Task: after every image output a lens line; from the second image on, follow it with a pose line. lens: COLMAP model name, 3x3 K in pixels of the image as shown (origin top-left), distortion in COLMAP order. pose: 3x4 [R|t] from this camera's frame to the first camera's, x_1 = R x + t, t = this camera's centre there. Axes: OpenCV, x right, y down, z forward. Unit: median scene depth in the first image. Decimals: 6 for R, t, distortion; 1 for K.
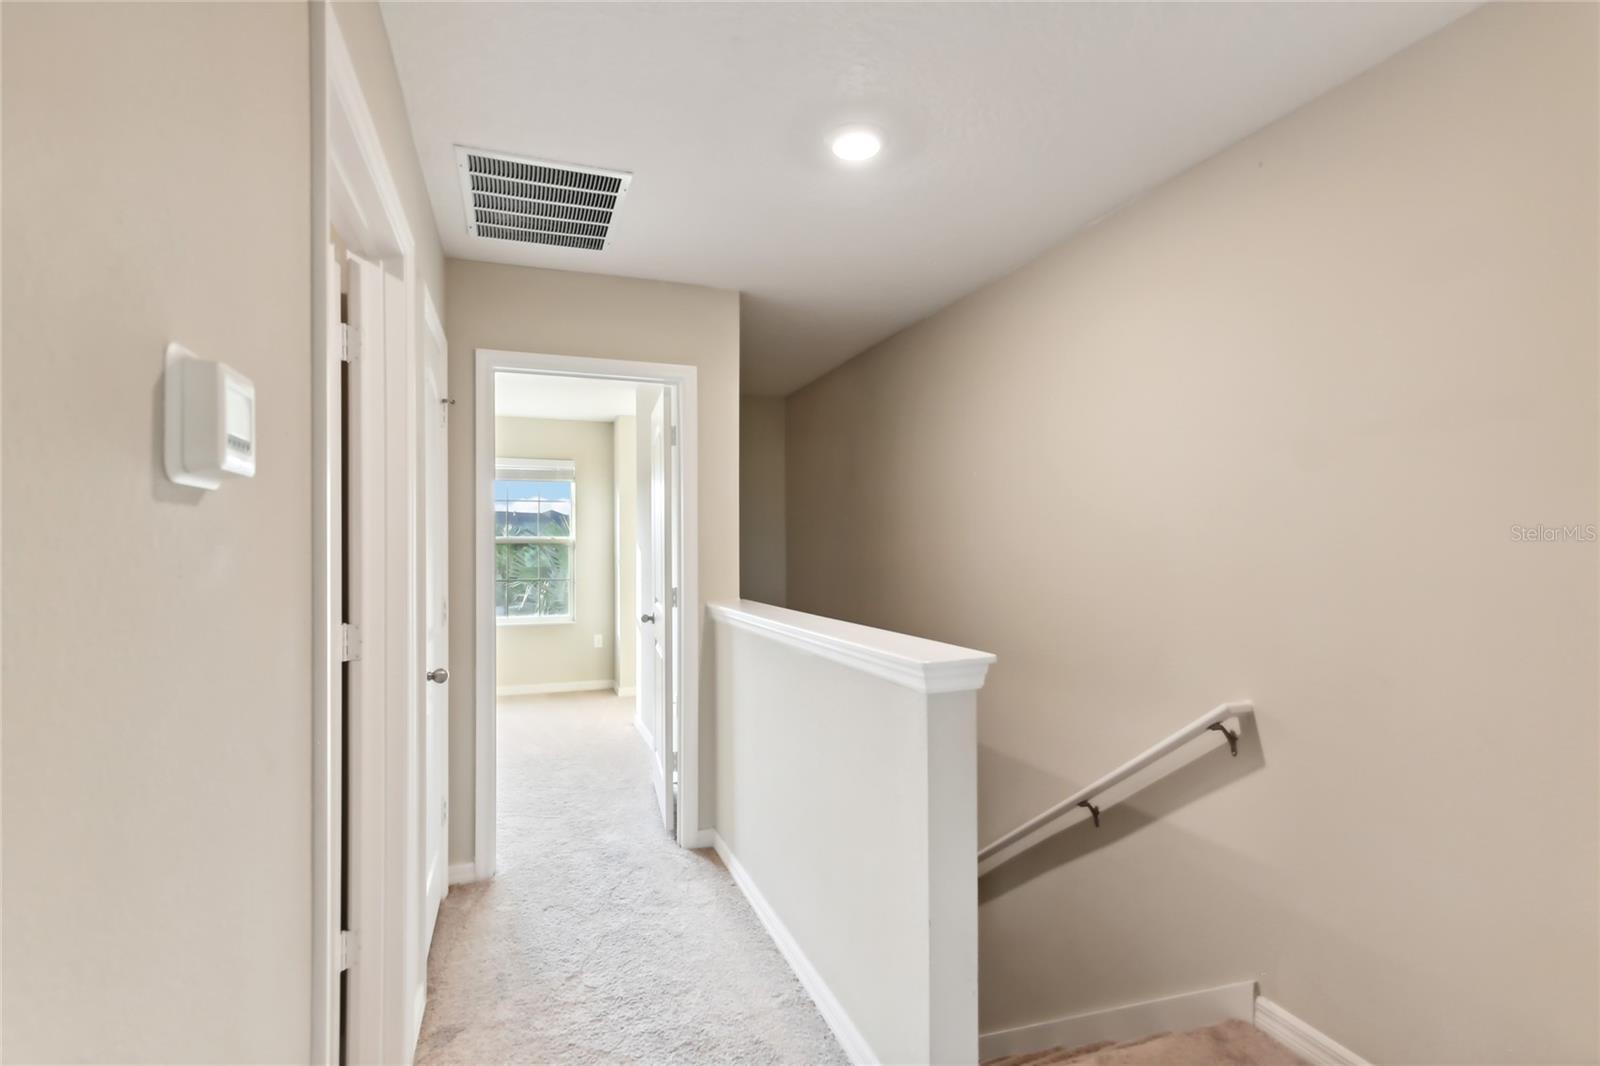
lens RADIAL K [[751.2, 0, 786.6], [0, 751.2, 534.5], [0, 0, 1]] dist [-0.000960, -0.000374]
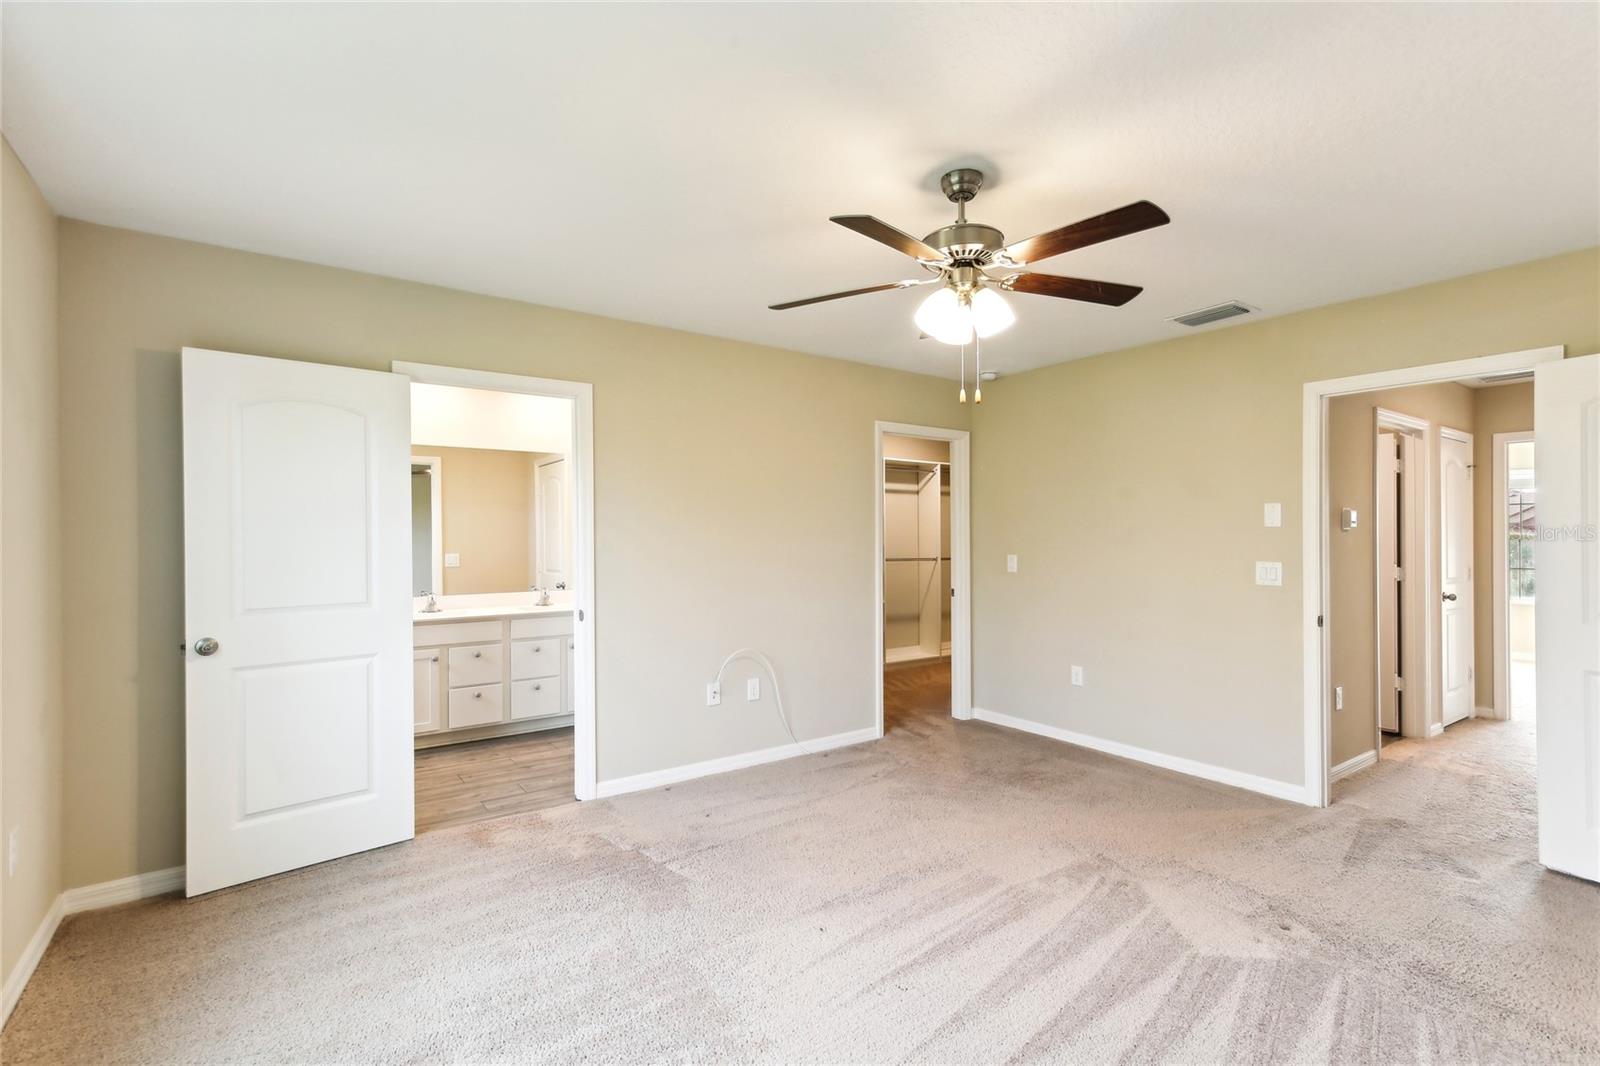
lens RADIAL K [[730.0, 0, 808.2], [0, 730.0, 534.3], [0, 0, 1]] dist [0.007839, -0.003166]
pose [[0.267781, 0.002444, -0.963477, 0.800860], [0.007489, 0.999961, 0.004618, -0.016784], [0.963451, -0.008452, 0.267752, -1.020894]]
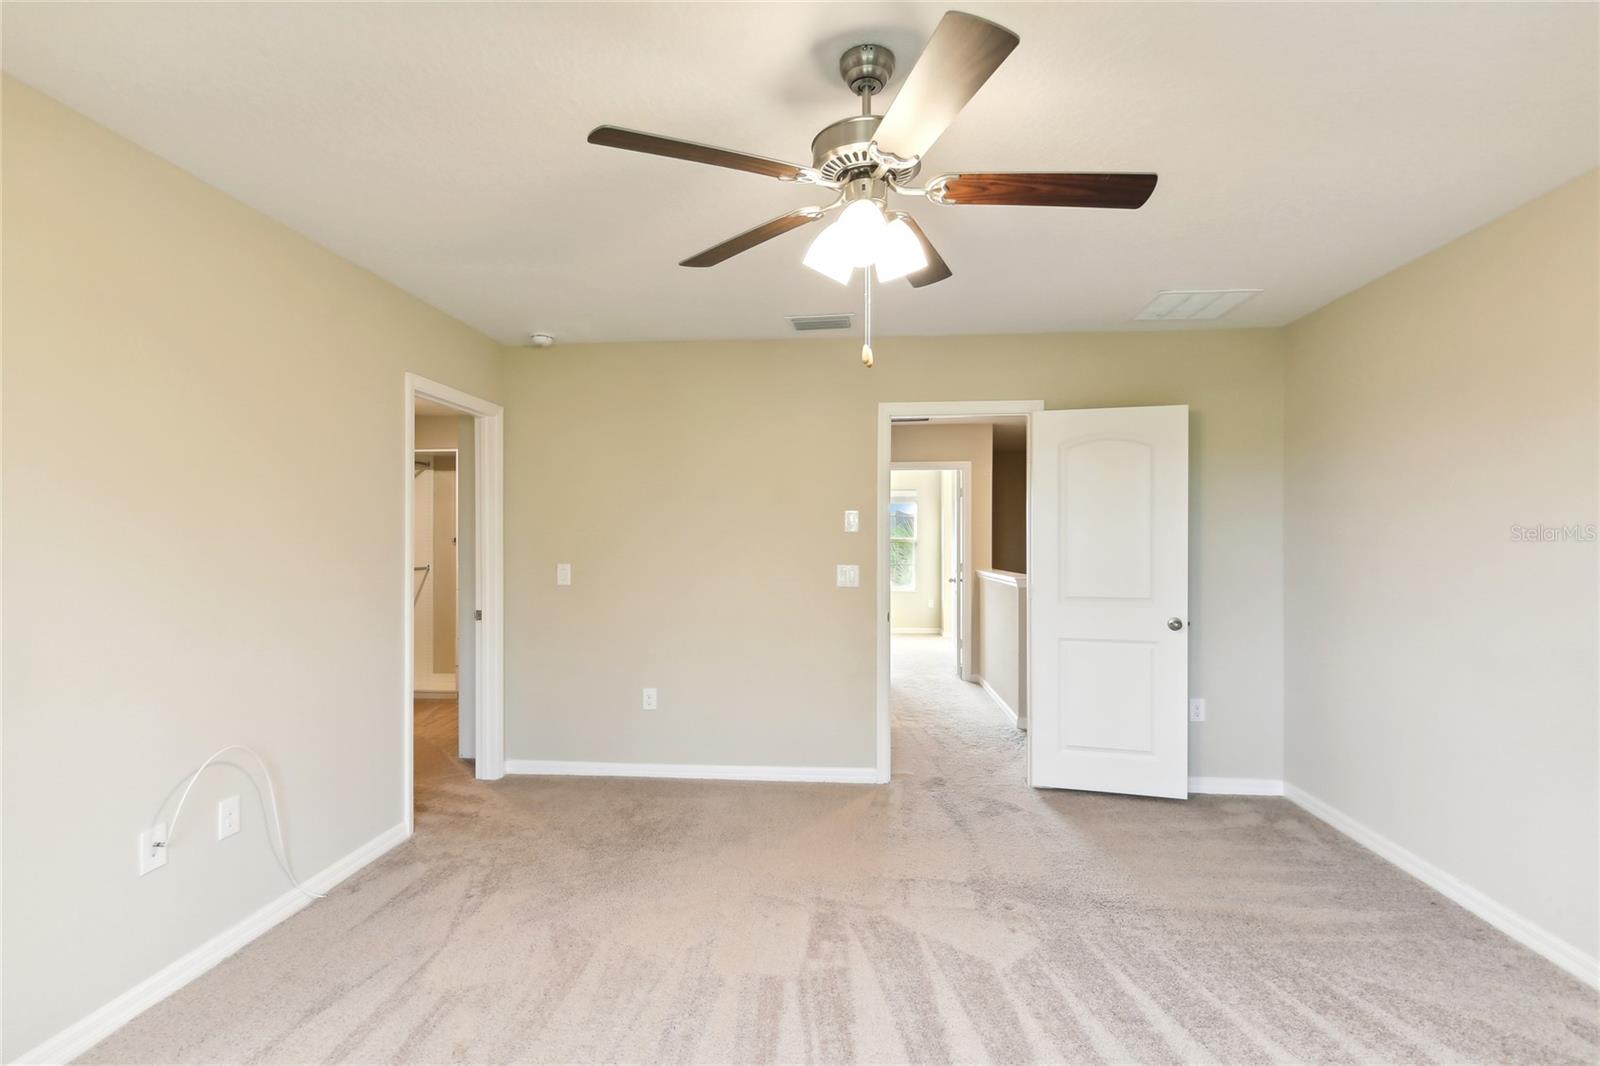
lens RADIAL K [[751.2, 0, 786.6], [0, 751.2, 534.5], [0, 0, 1]] dist [-0.000960, -0.000374]
pose [[0.901590, 0.000872, -0.432592, 0.341996], [0.000168, 0.999997, 0.002365, -0.016773], [0.432592, -0.002205, 0.901587, -1.199323]]
